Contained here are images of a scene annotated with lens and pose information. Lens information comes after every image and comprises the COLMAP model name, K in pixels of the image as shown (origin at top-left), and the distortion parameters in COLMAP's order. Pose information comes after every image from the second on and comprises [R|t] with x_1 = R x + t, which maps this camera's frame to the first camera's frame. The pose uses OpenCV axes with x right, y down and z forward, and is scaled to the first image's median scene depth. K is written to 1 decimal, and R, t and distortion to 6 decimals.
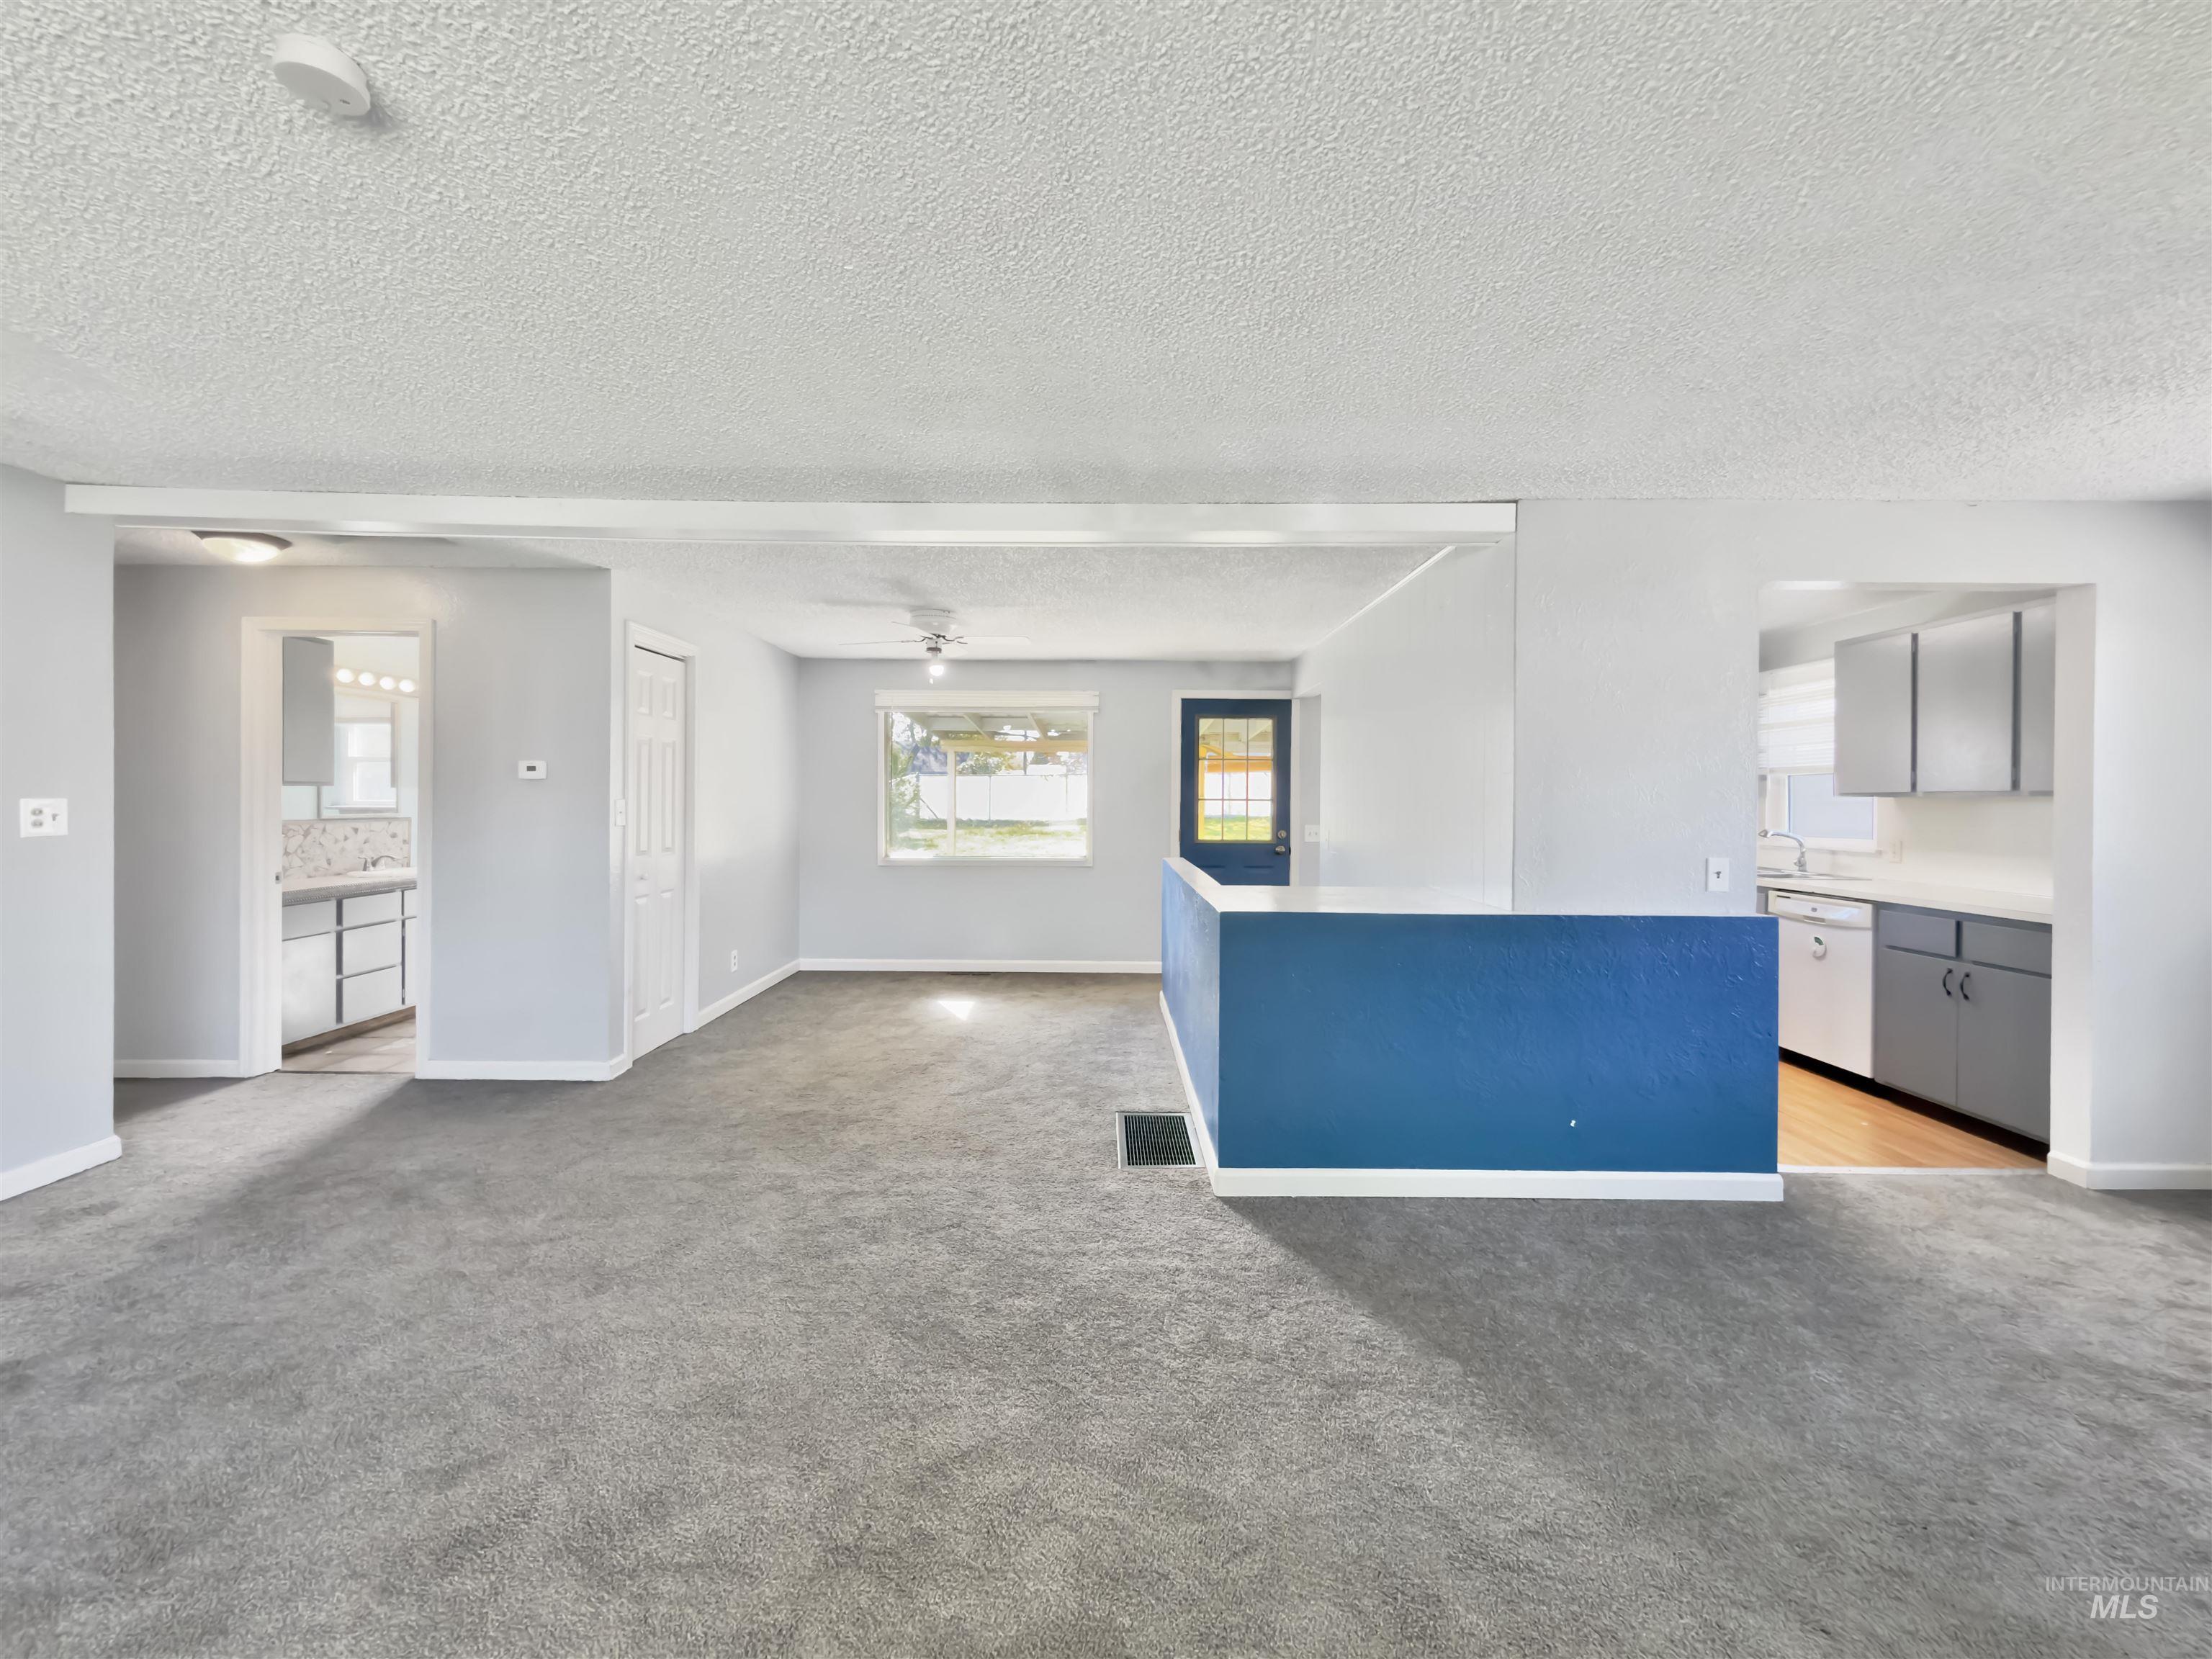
lens RADIAL K [[899.4, 0, 1106.8], [0, 899.4, 801.5], [0, 0, 1]] dist [0.001592, 0.000494]
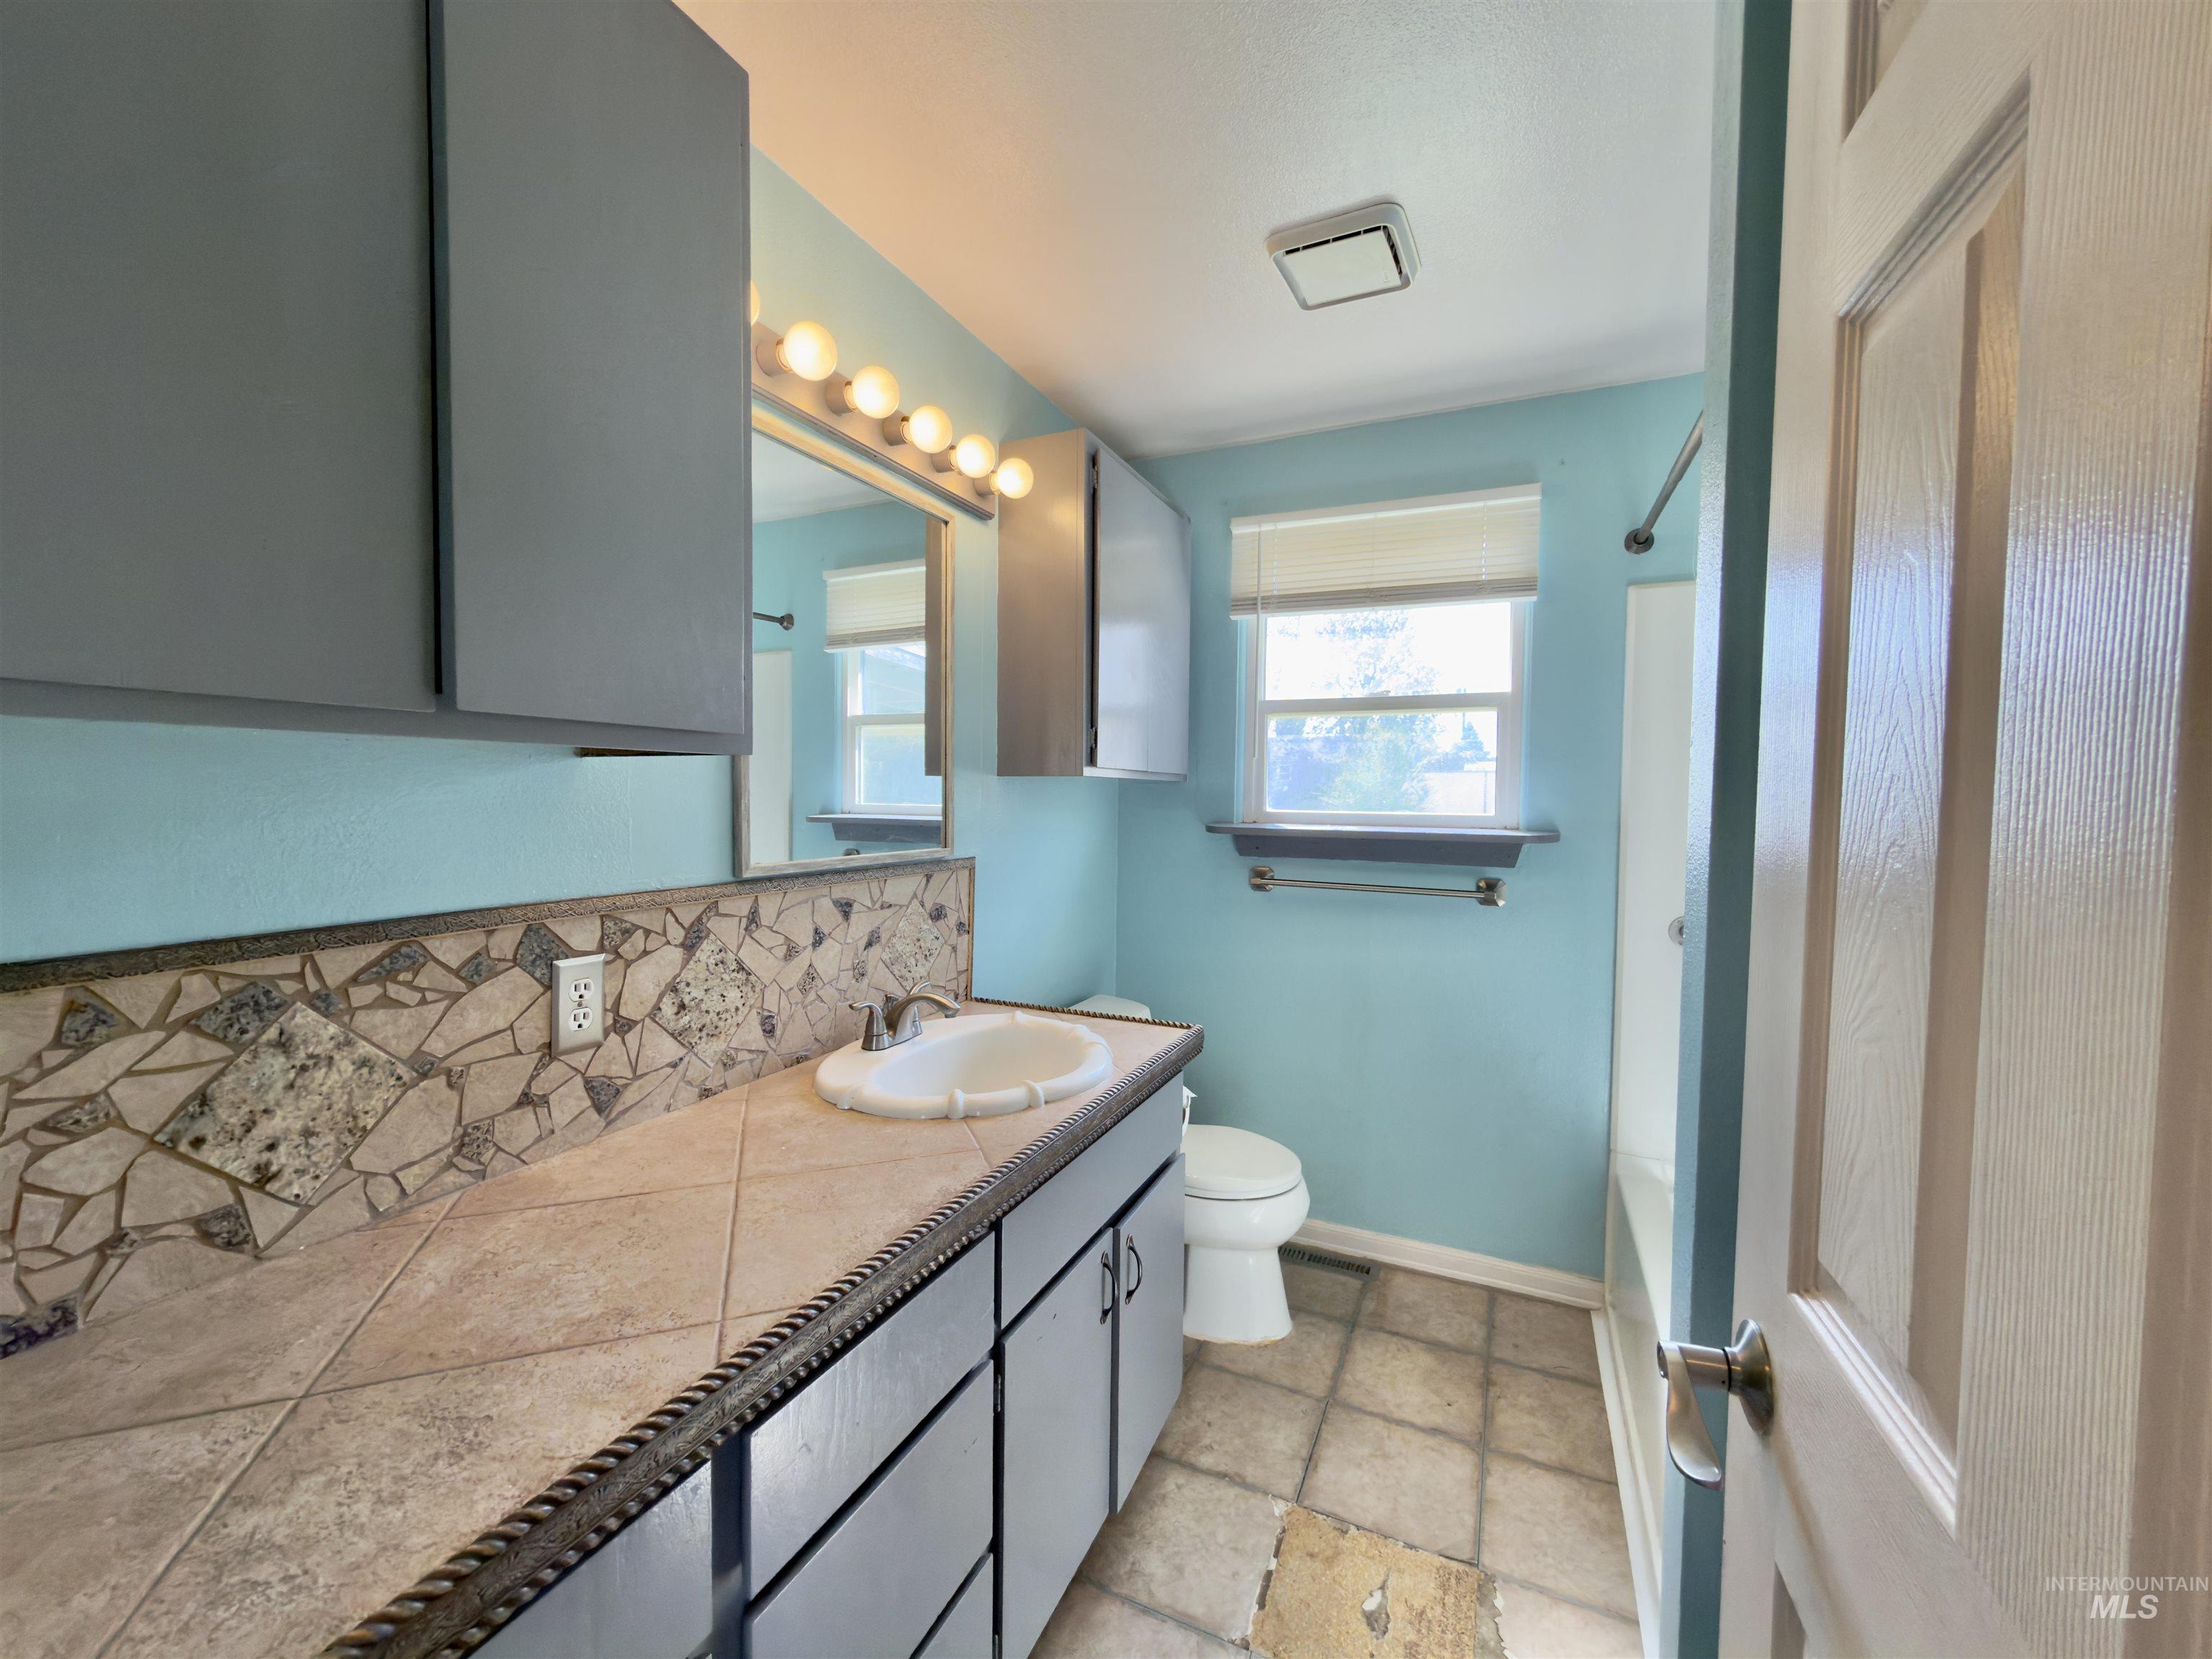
lens RADIAL K [[882.1, 0, 1109.9], [0, 882.1, 826.3], [0, 0, 1]] dist [0.000661, -0.000058]
pose [[0.908623, 0.021476, -0.417065, -0.636311], [-0.009094, 0.999458, 0.031652, -0.006458], [0.417519, -0.024967, 0.908325, 0.776296]]
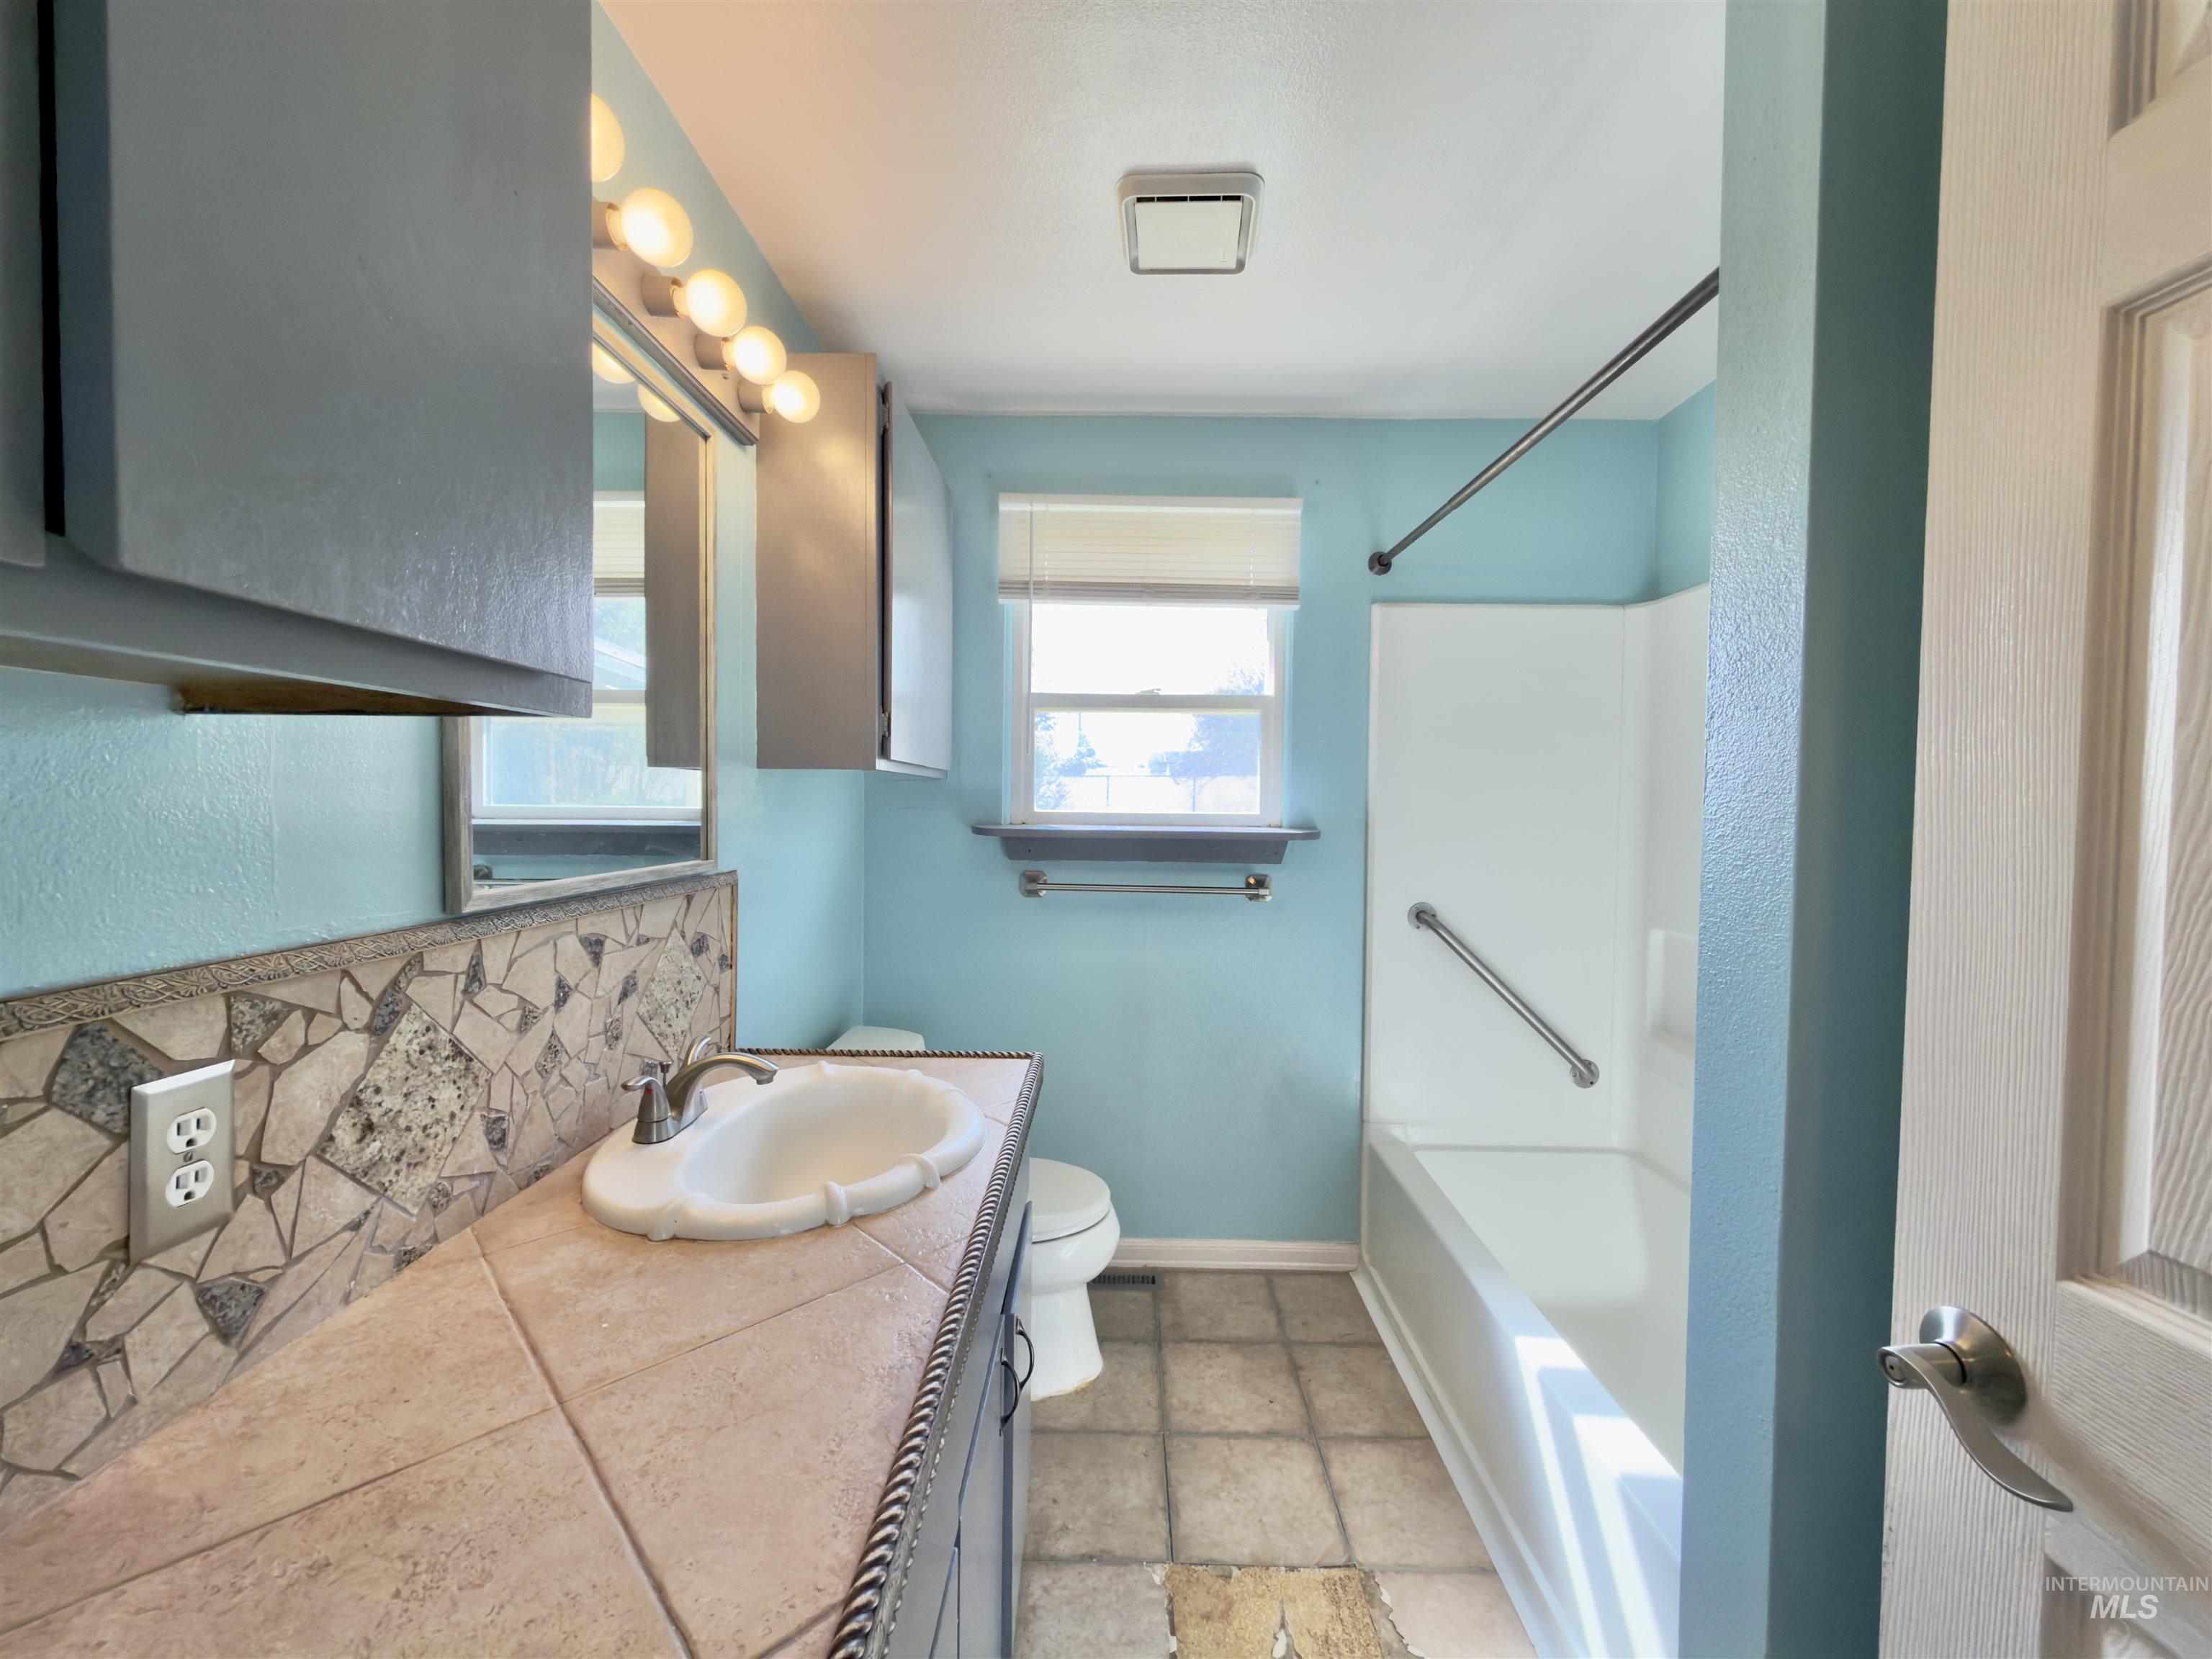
lens RADIAL K [[882.1, 0, 1109.9], [0, 882.1, 826.3], [0, 0, 1]] dist [0.000661, -0.000058]
pose [[0.999913, 0.008070, -0.010465, -0.717485], [-0.007809, 0.999663, 0.024769, -0.004016], [0.010661, -0.024685, 0.999638, 0.799363]]
